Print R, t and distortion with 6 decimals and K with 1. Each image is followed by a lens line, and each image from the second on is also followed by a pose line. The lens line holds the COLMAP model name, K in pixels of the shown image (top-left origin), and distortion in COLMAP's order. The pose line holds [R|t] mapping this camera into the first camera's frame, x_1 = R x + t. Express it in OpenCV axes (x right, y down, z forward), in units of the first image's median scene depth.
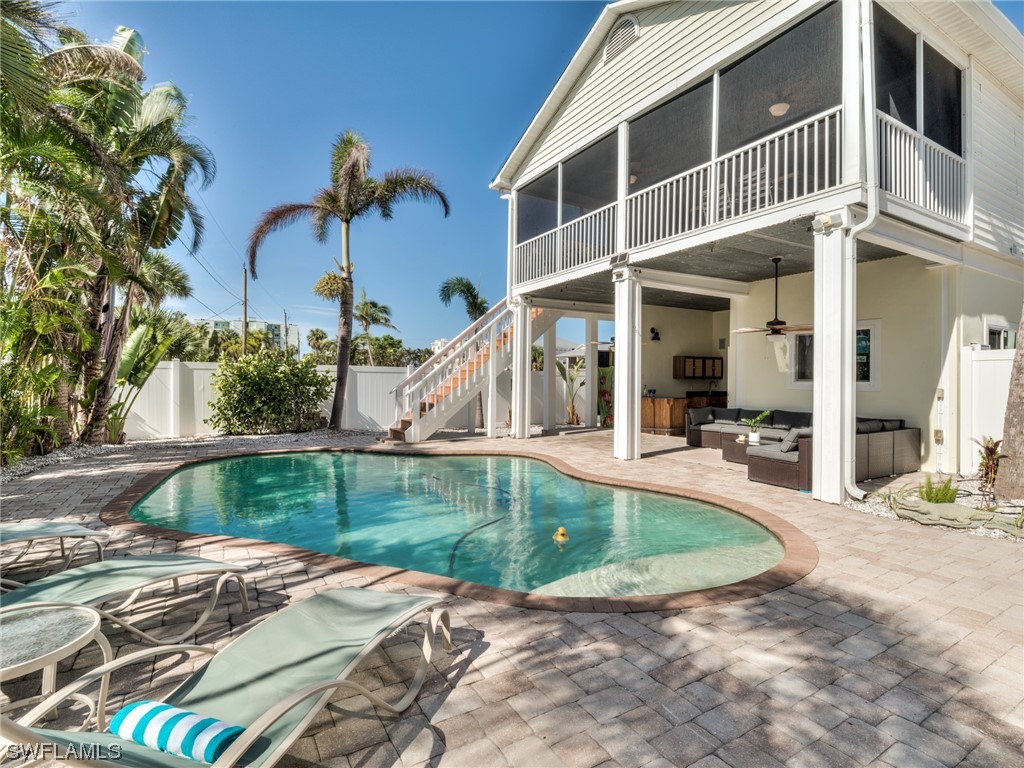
lens RADIAL K [[511.3, 0, 515.1], [0, 511.3, 378.7], [0, 0, 1]] dist [-0.009440, -0.007746]
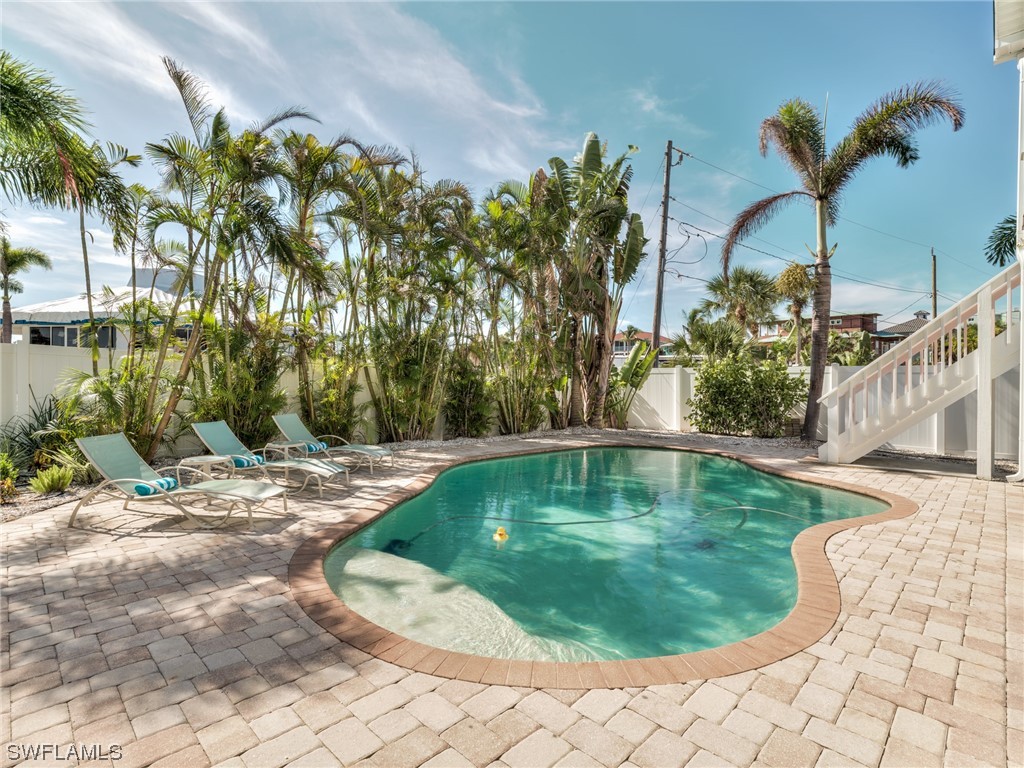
lens RADIAL K [[511.3, 0, 513.8], [0, 511.3, 384.8], [0, 0, 1]] dist [-0.009440, -0.007746]
pose [[0.247213, 0.005248, -0.968947, 0.450235], [-0.001522, 0.999986, 0.005028, 0.001931], [0.968960, 0.000232, 0.247217, 0.349661]]
